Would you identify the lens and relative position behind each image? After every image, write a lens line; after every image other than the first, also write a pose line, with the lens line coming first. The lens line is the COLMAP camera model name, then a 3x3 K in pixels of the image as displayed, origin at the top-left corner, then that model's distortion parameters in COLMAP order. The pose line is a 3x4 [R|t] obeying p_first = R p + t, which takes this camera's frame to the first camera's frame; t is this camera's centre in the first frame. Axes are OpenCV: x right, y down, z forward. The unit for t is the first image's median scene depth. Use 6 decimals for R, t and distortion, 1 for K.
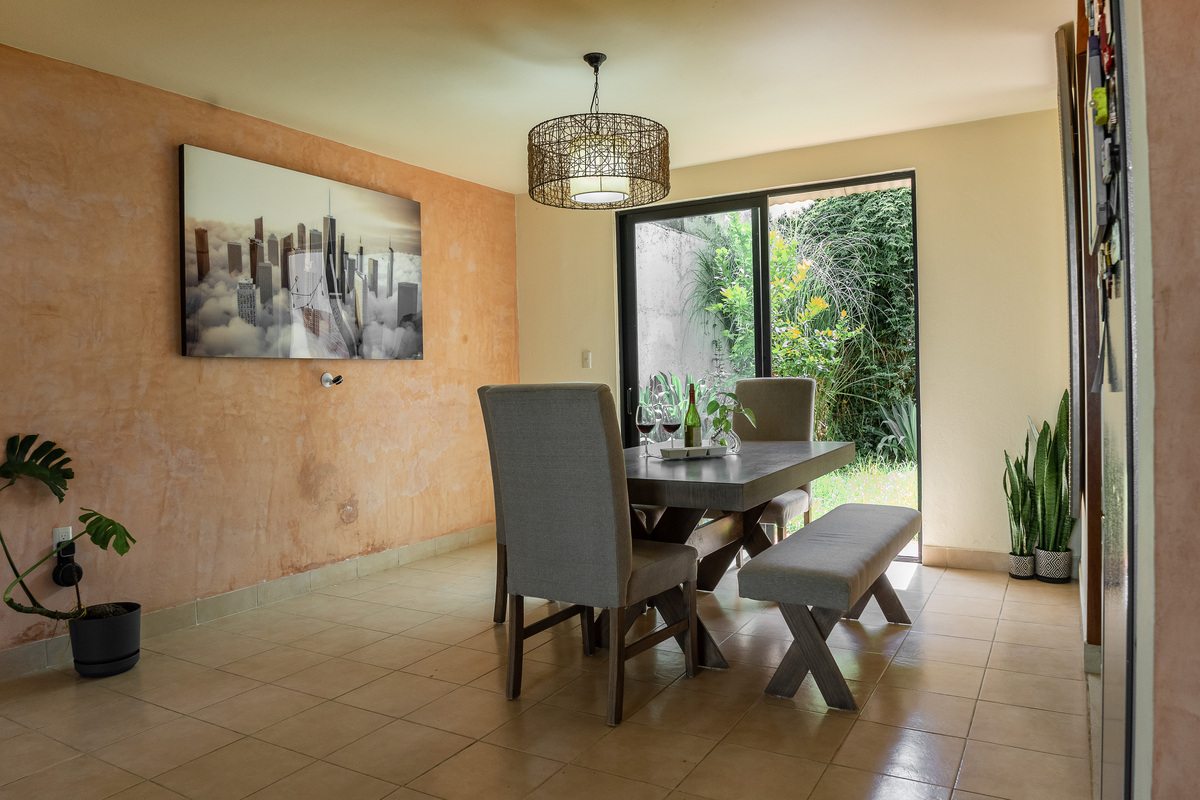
lens RADIAL K [[805.9, 0, 599.2], [0, 805.9, 397.9], [0, 0, 1]] dist [-0.050437, -0.004671]
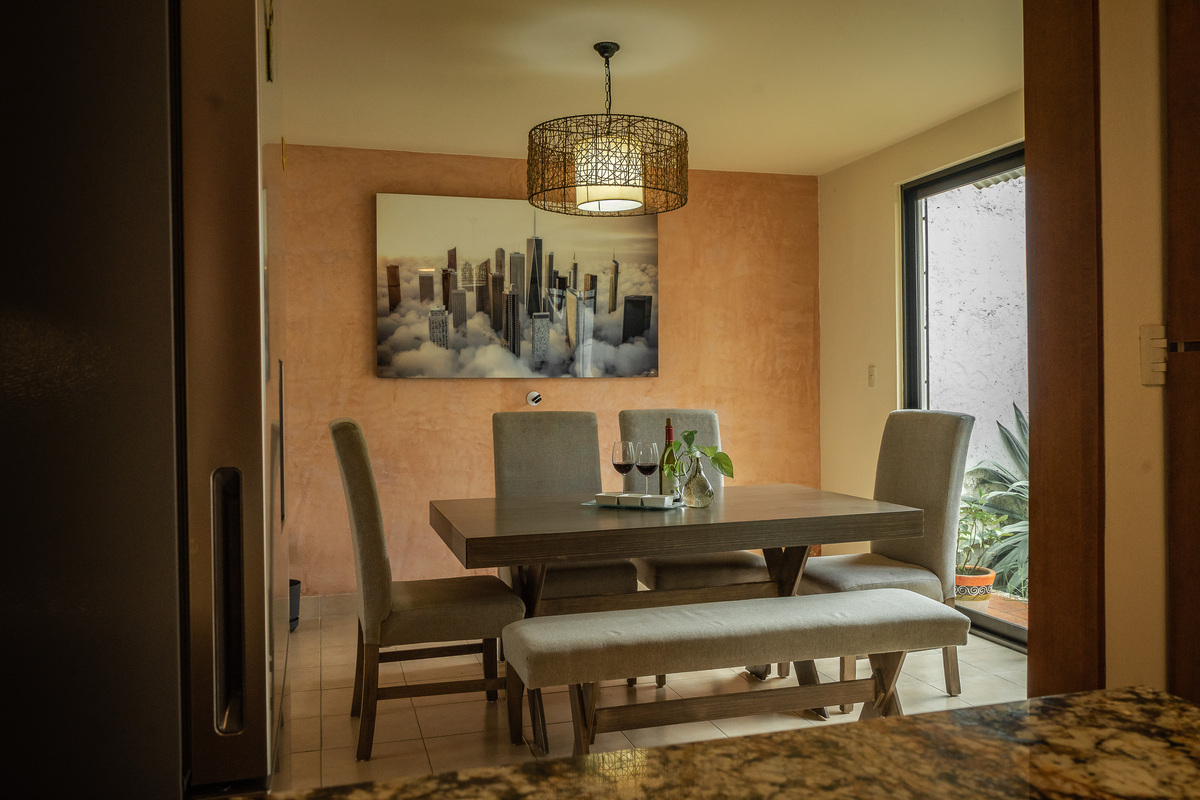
lens RADIAL K [[957.8, 0, 601.0], [0, 957.8, 399.4], [0, 0, 1]] dist [-0.003772, -0.001267]
pose [[0.733015, 0.022127, -0.679852, 0.613639], [-0.023911, 0.999691, 0.006755, -0.035099], [0.679792, 0.011305, 0.733318, 0.186010]]
